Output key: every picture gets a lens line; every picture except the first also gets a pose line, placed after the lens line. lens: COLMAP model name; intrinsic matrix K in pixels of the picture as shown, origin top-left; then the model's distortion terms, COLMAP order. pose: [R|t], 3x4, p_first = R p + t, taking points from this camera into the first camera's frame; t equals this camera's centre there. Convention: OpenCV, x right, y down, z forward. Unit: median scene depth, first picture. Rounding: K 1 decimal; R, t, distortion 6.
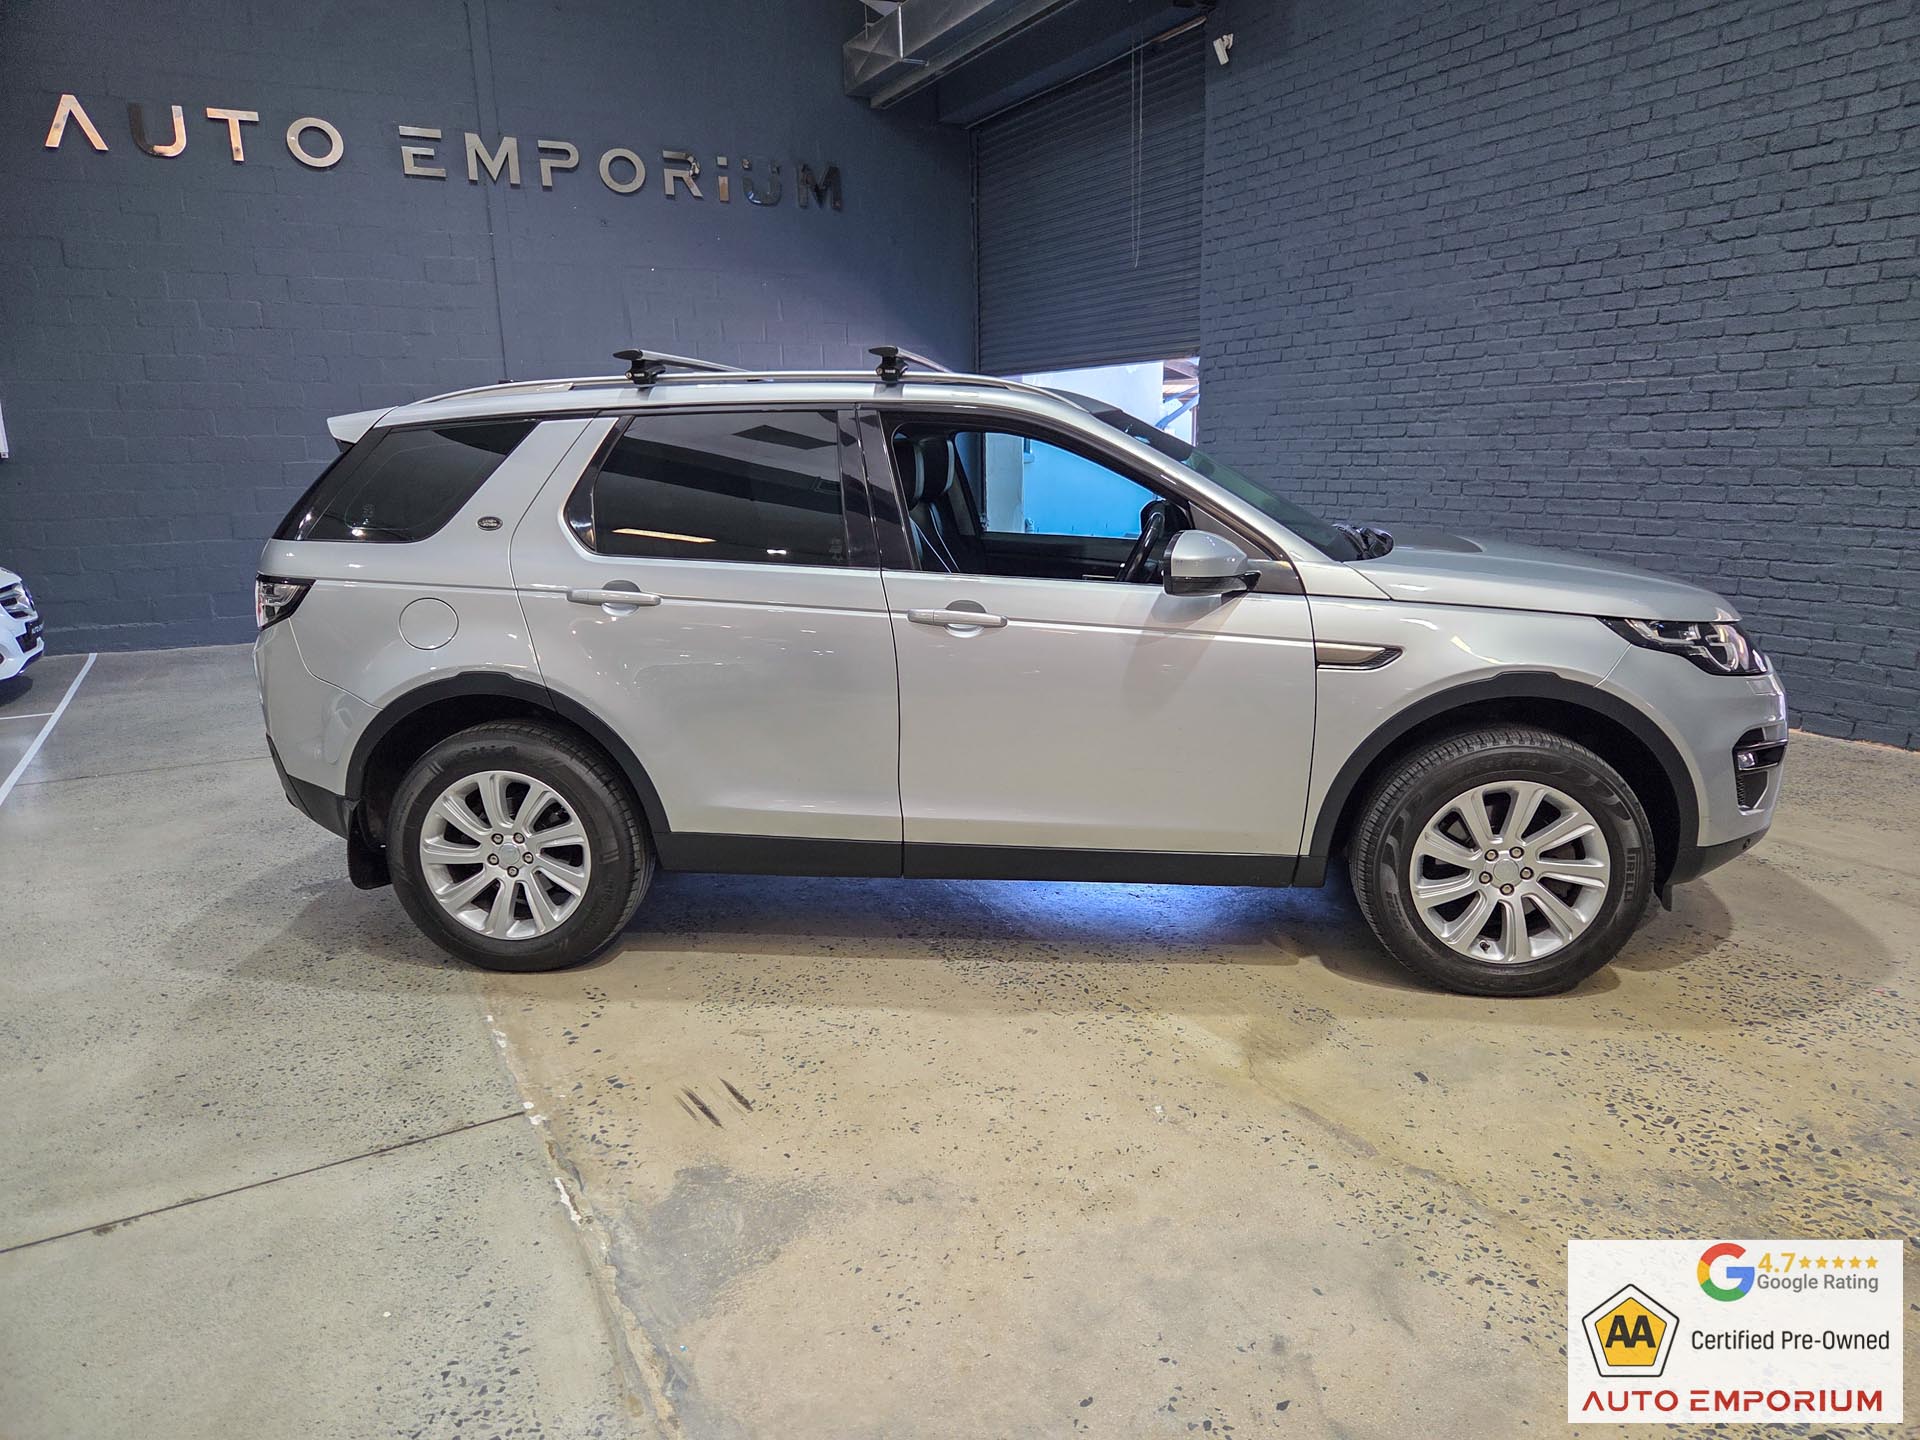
lens RADIAL K [[1287.8, 0, 975.0], [0, 1287.8, 734.0], [0, 0, 1]] dist [0.053781, -0.048615]
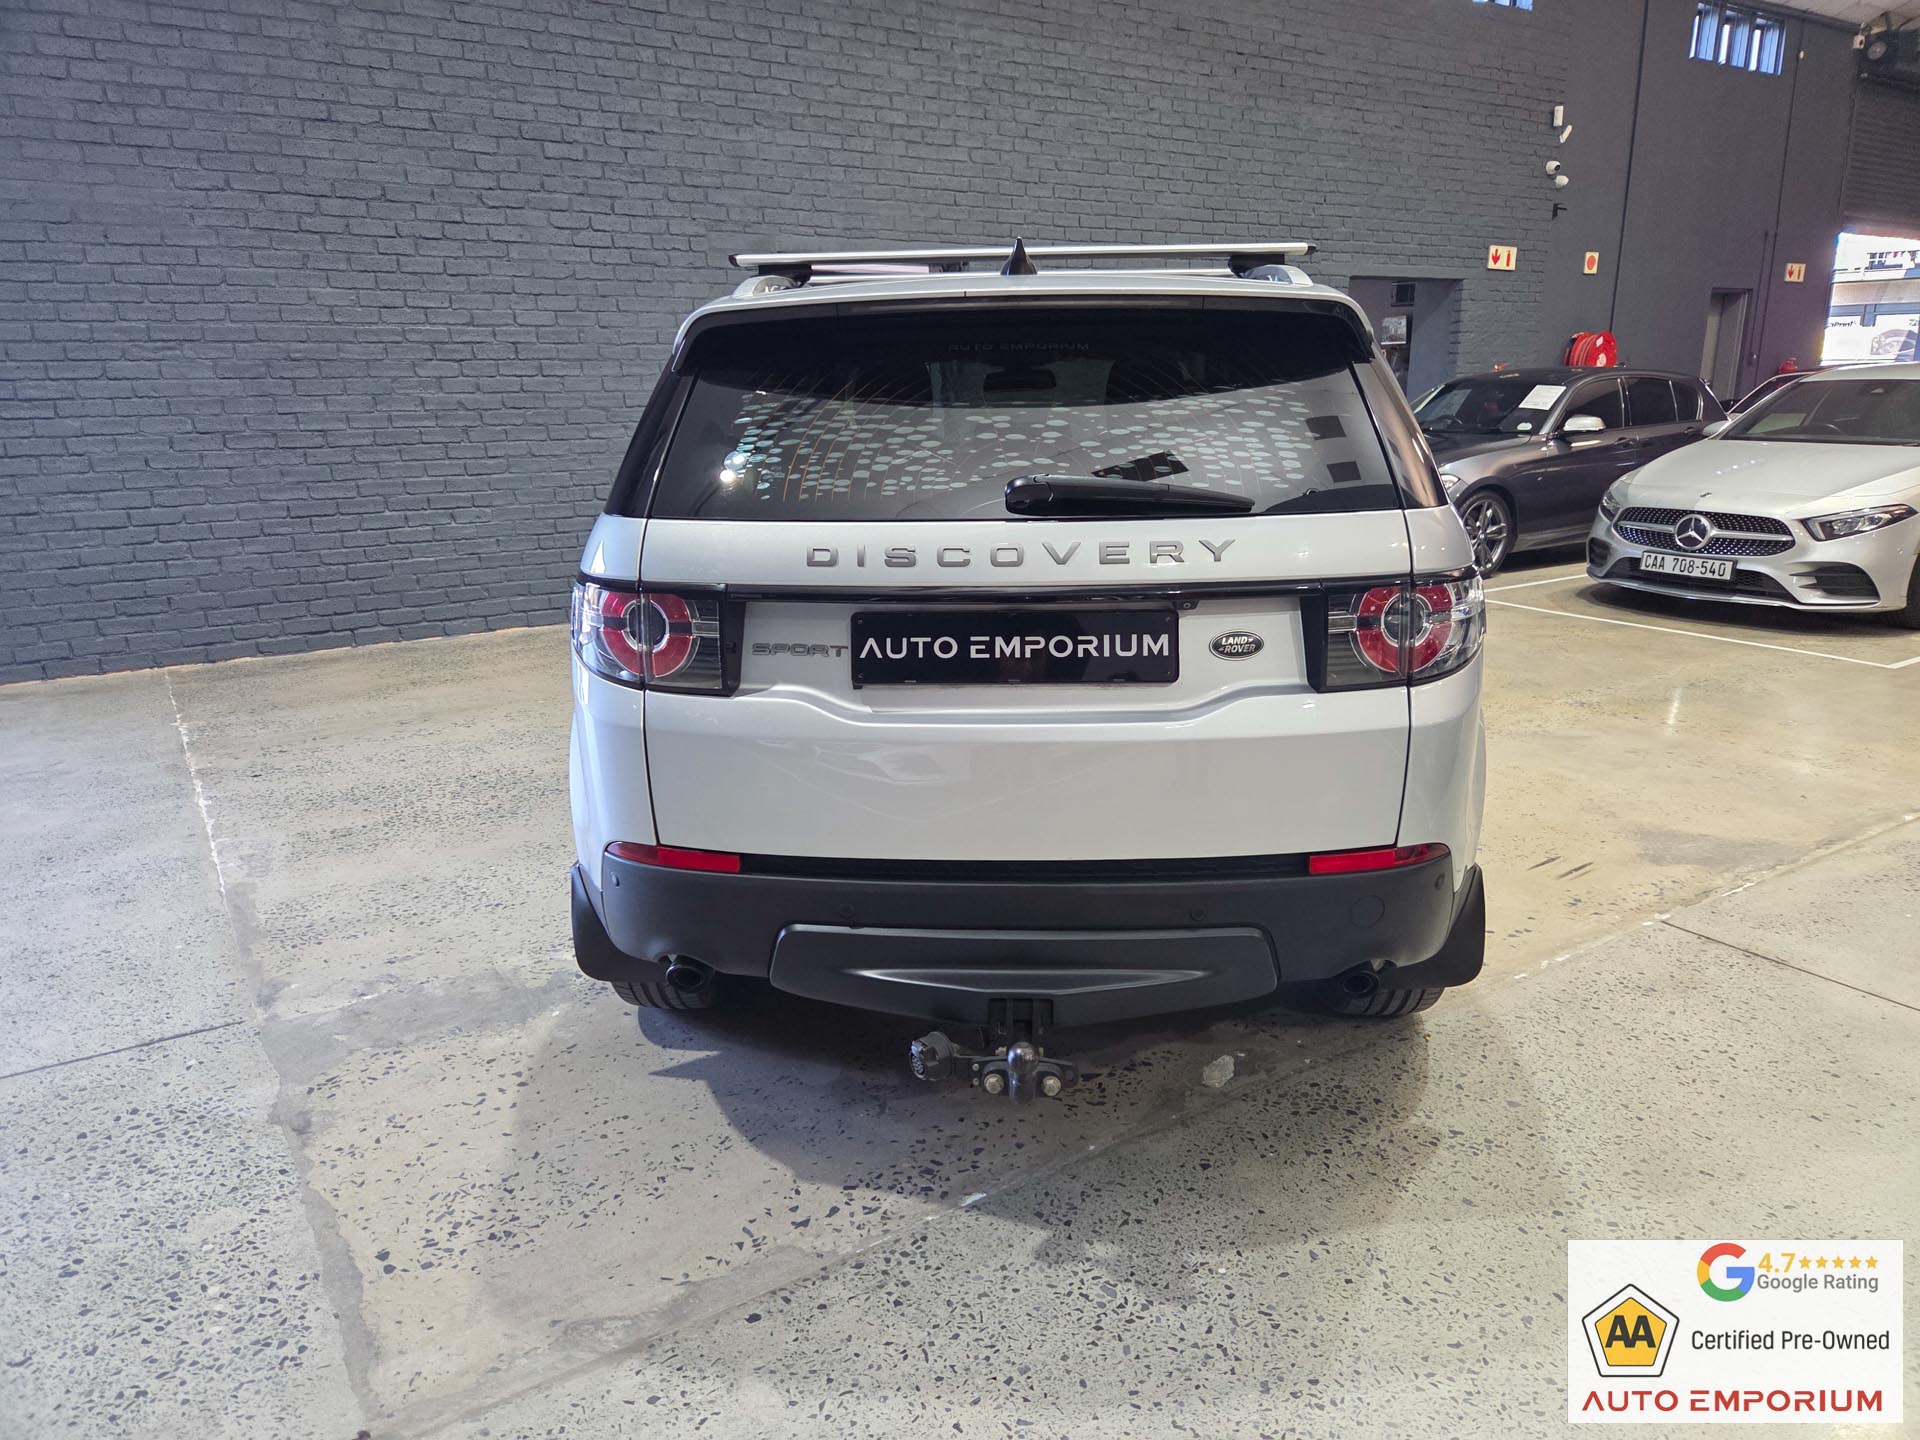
lens RADIAL K [[1289.8, 0, 963.3], [0, 1289.8, 714.5], [0, 0, 1]] dist [0.058400, -0.049096]
pose [[-0.067302, -0.236203, 0.969370, -0.639857], [0.230742, 0.941550, 0.245444, -0.147326], [-0.970685, 0.240193, -0.008866, 0.715806]]
